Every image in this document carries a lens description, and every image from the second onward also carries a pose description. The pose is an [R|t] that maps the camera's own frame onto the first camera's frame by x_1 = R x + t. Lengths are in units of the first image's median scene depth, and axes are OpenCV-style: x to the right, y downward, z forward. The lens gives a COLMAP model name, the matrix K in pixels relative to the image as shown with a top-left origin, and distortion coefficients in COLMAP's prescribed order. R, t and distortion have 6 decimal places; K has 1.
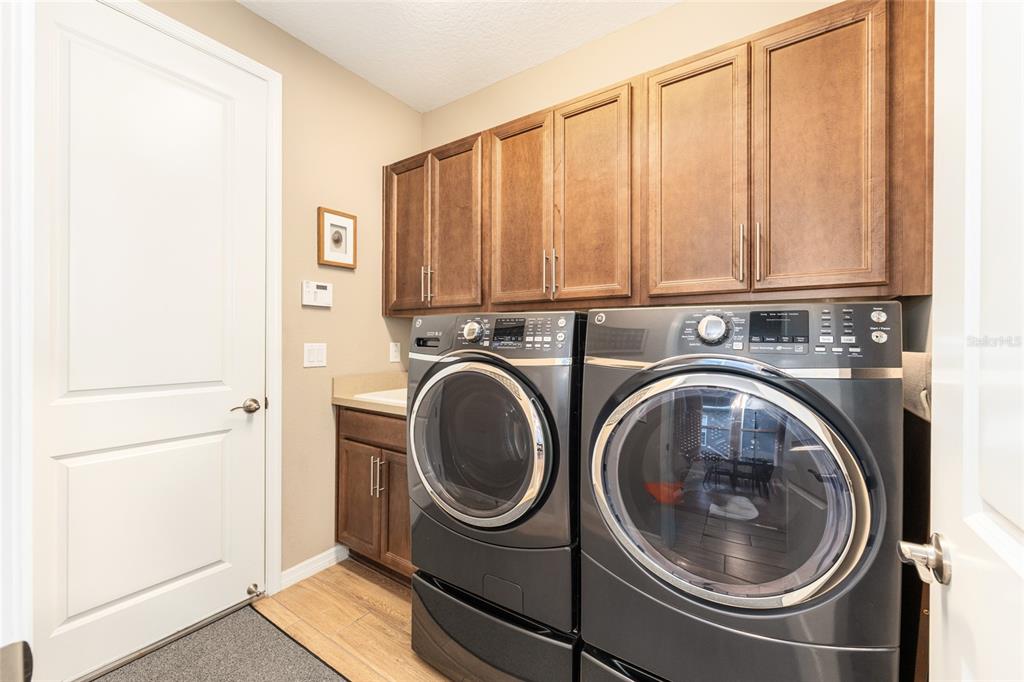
lens RADIAL K [[412.0, 0, 516.1], [0, 412.0, 344.6], [0, 0, 1]] dist [-0.000629, 0.000575]
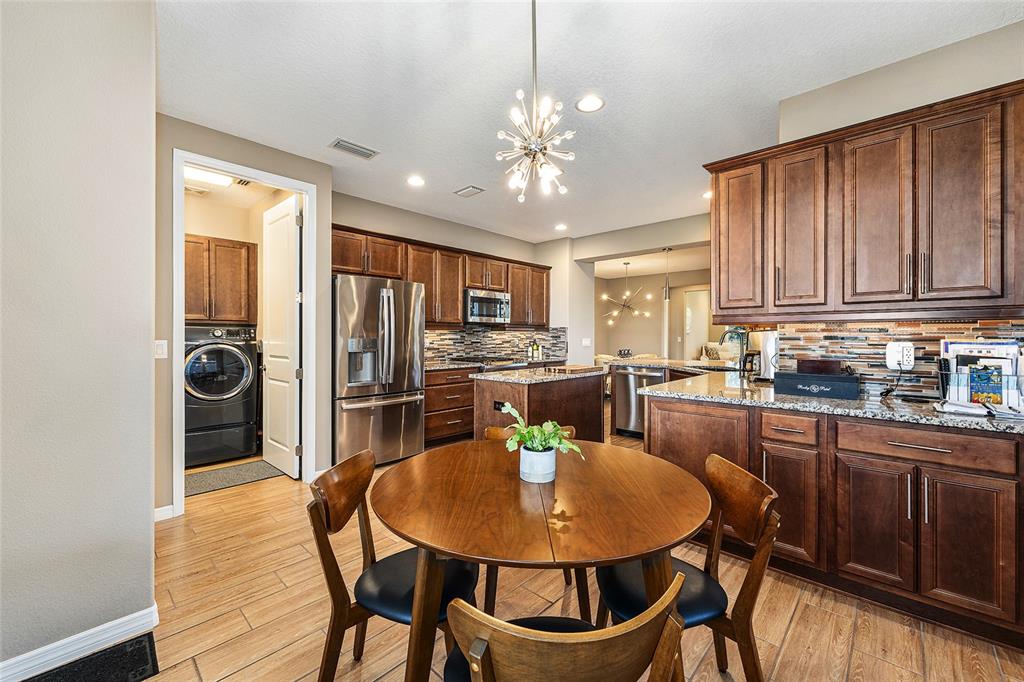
lens RADIAL K [[412.0, 0, 515.6], [0, 412.0, 337.0], [0, 0, 1]] dist [-0.000629, 0.000575]
pose [[0.161383, -0.007963, 0.986860, -2.479497], [-0.005086, 0.999947, 0.008900, -0.043009], [-0.986879, -0.006455, 0.161334, -2.080139]]
